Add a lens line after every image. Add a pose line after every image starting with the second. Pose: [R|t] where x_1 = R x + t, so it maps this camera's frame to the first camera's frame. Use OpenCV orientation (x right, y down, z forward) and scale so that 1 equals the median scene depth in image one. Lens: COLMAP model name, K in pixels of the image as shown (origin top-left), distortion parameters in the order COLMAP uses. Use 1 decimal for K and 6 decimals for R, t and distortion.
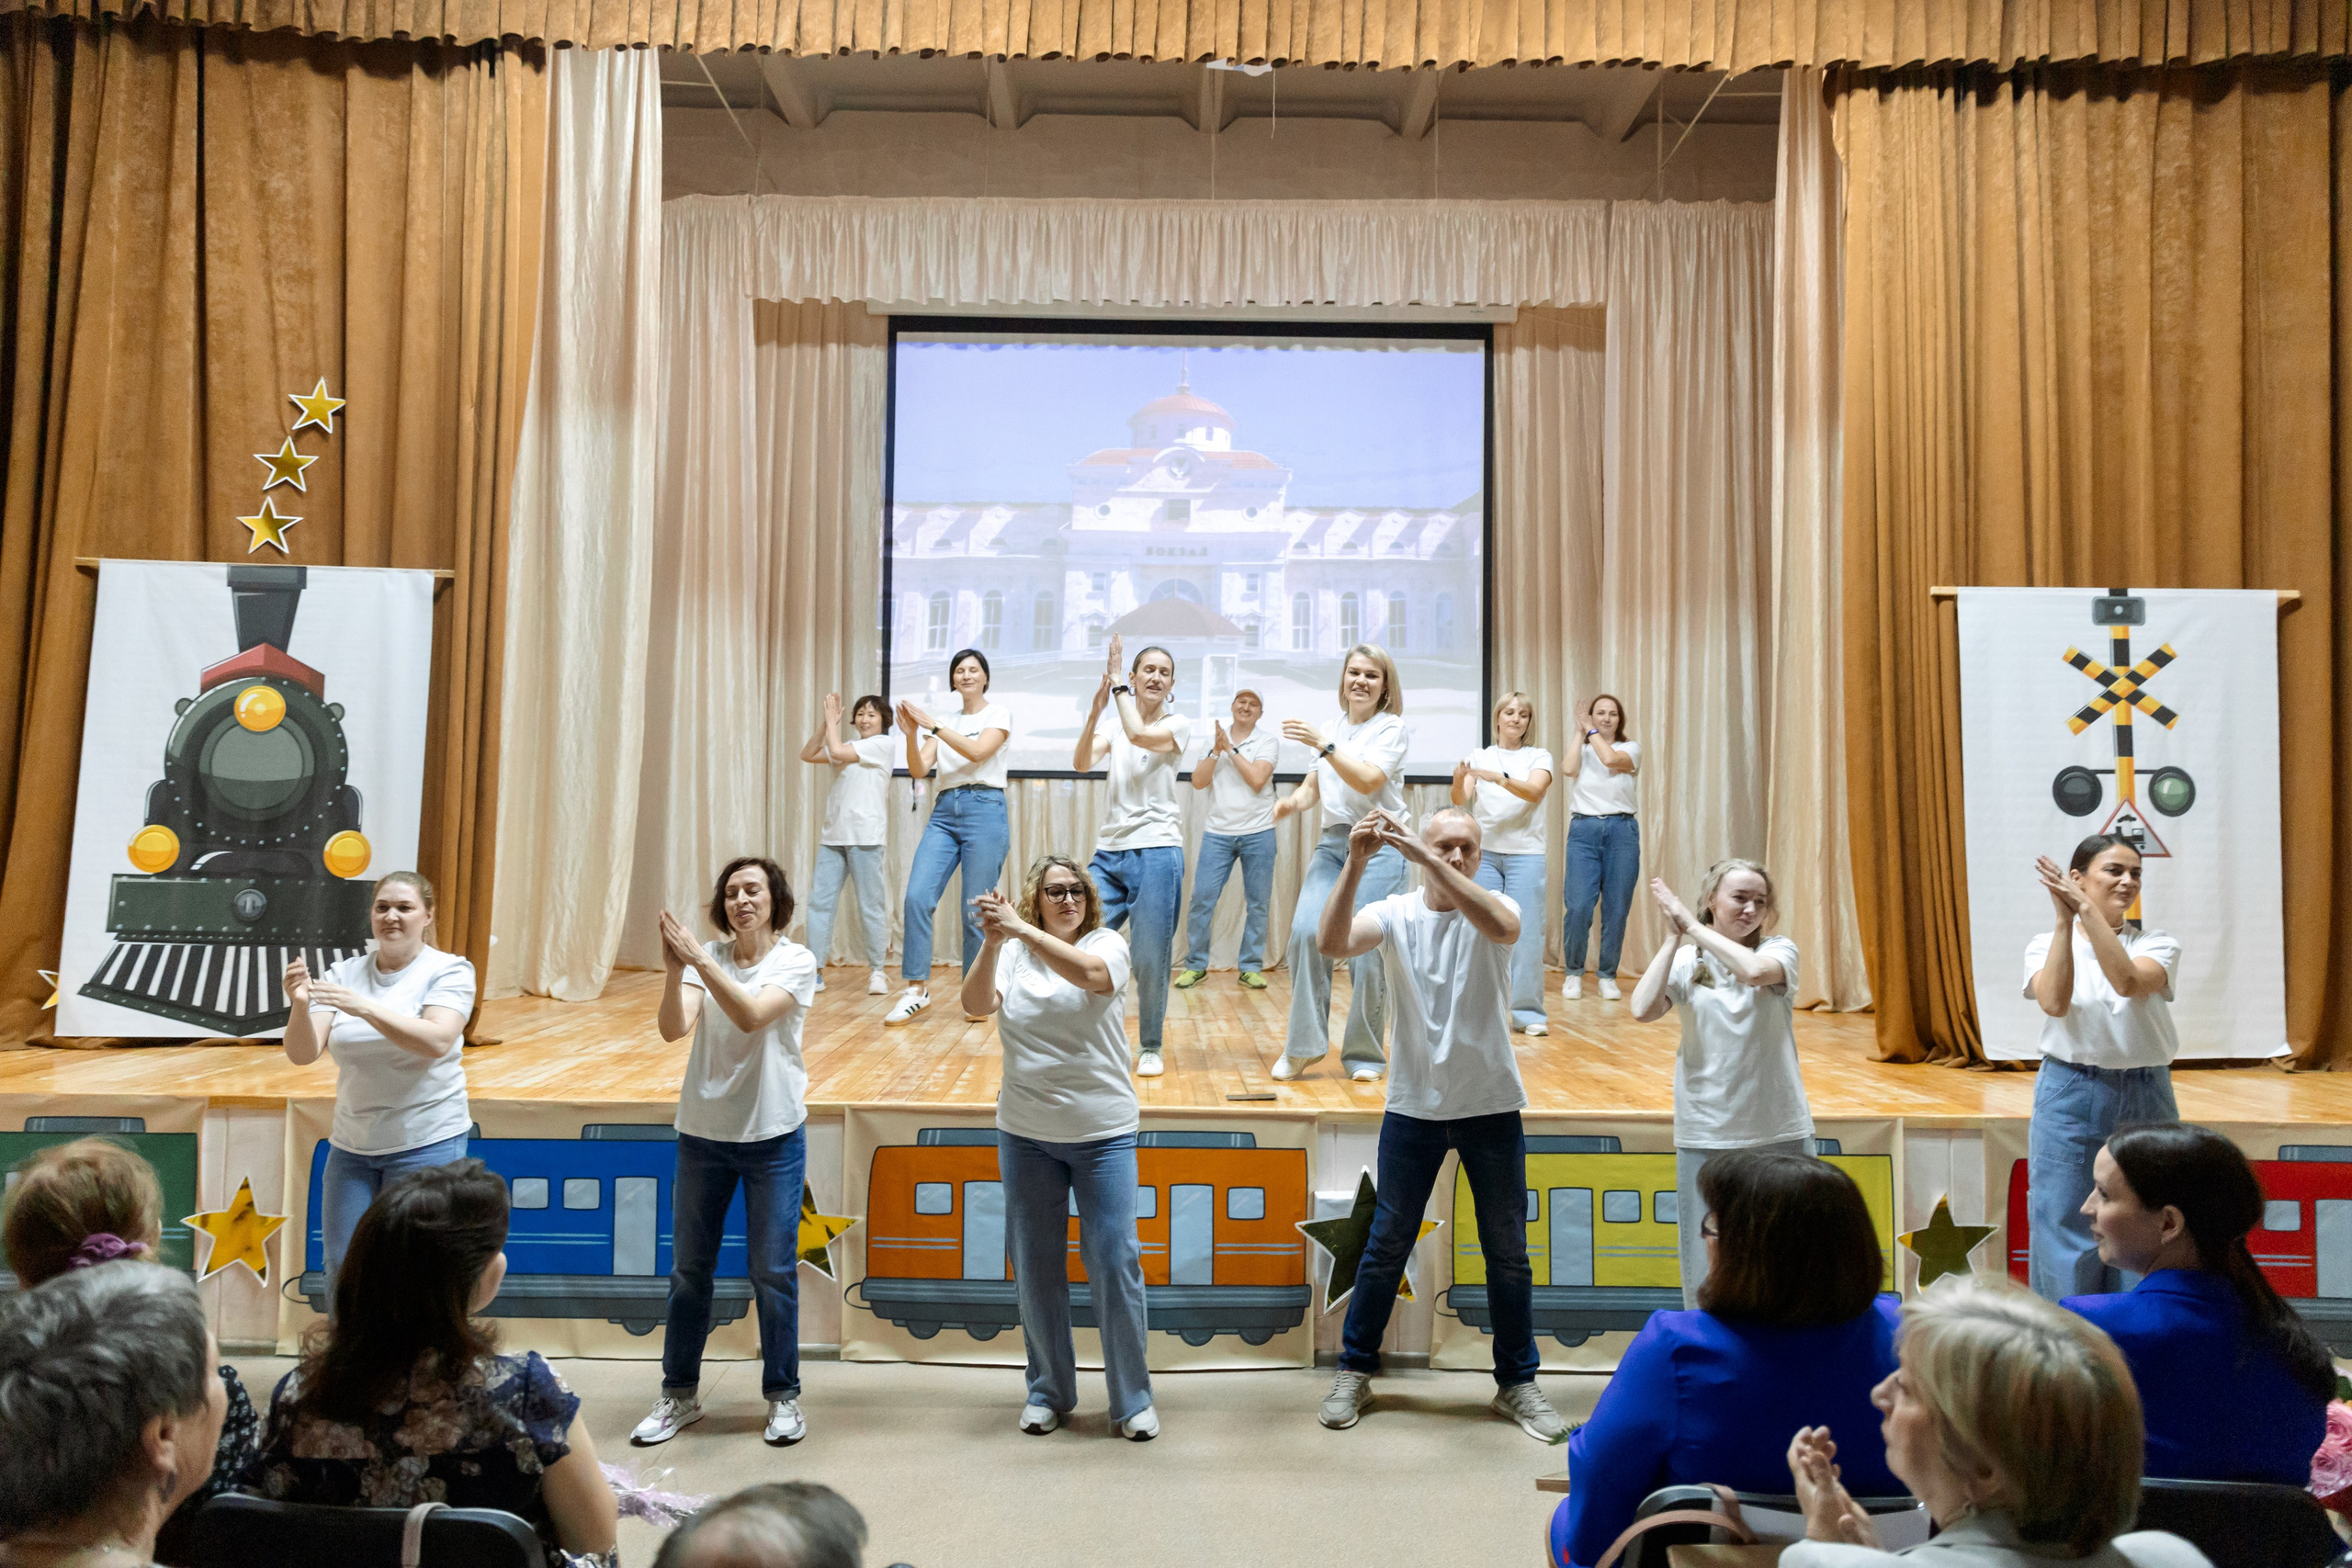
lens RADIAL K [[1657.7, 0, 1174.6], [0, 1657.7, 796.7], [0, 0, 1]] dist [-0.008004, -0.006458]
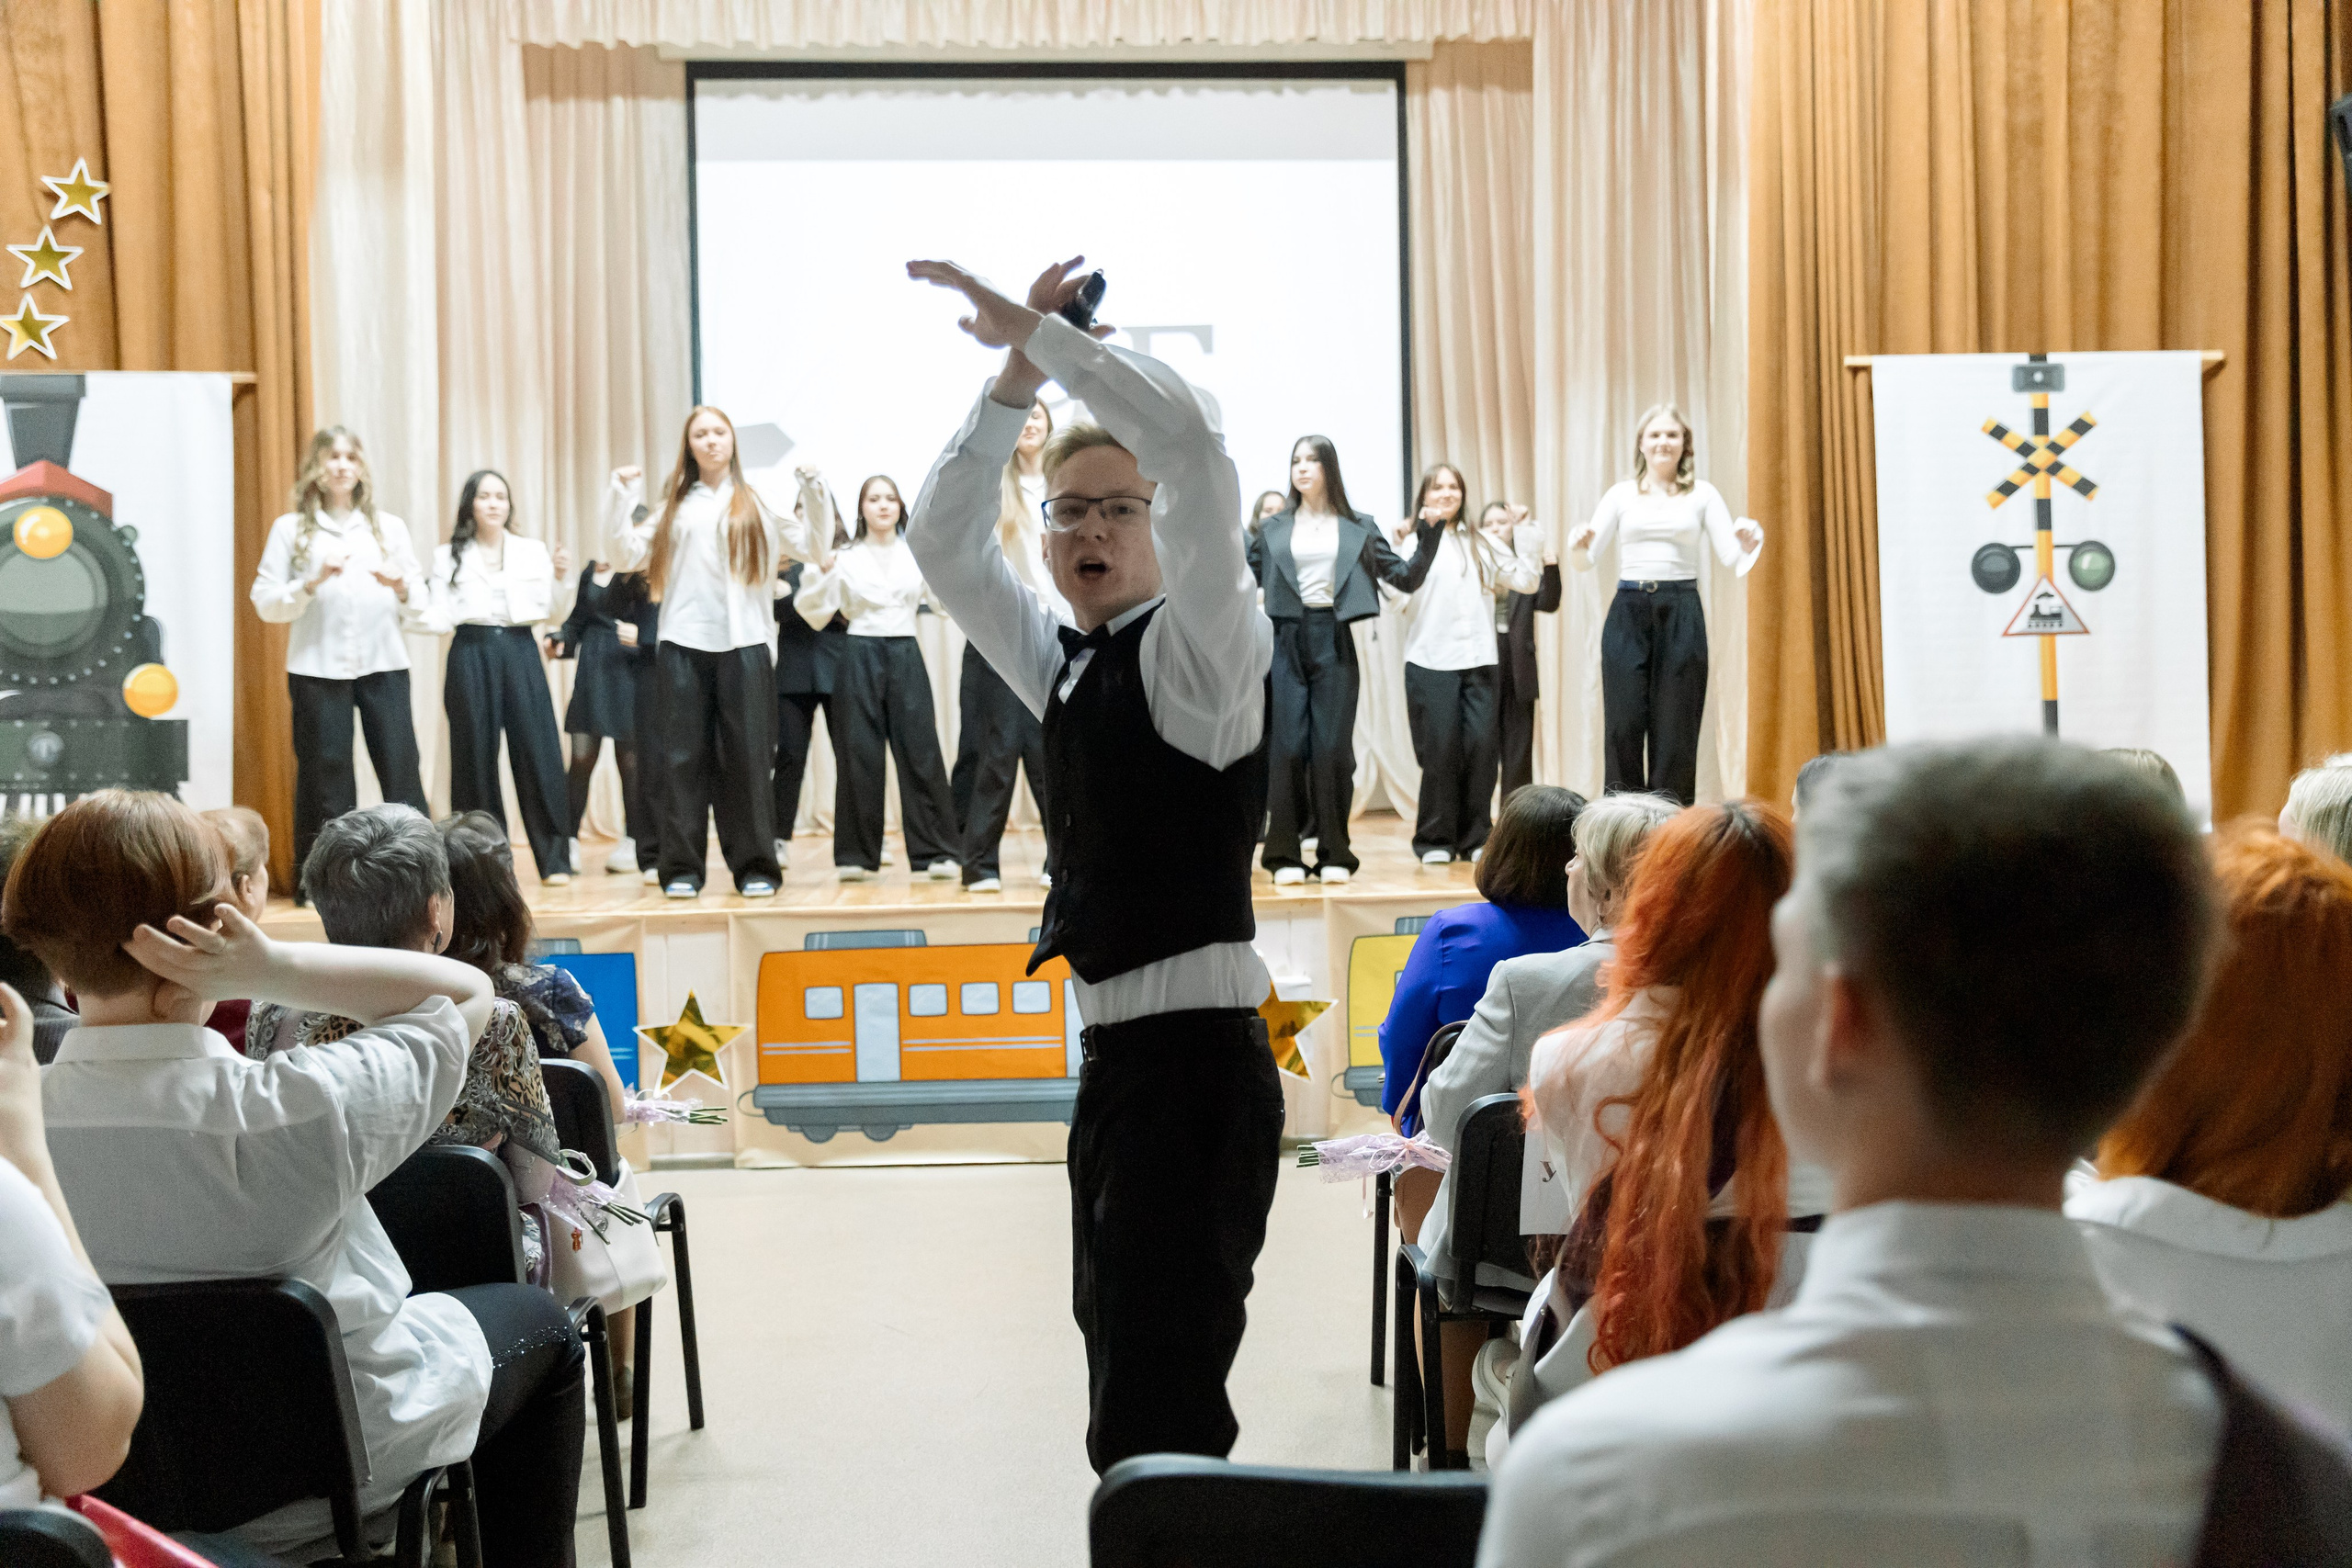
lens RADIAL K [[2136.4, 0, 1133.3], [0, 2136.4, 813.8], [0, 0, 1]] dist [-0.036059, 0.056657]
pose [[0.998634, -0.030638, 0.042317, -0.009152], [0.027610, 0.997137, 0.070391, 0.035193], [-0.044352, -0.069127, 0.996621, -0.201464]]
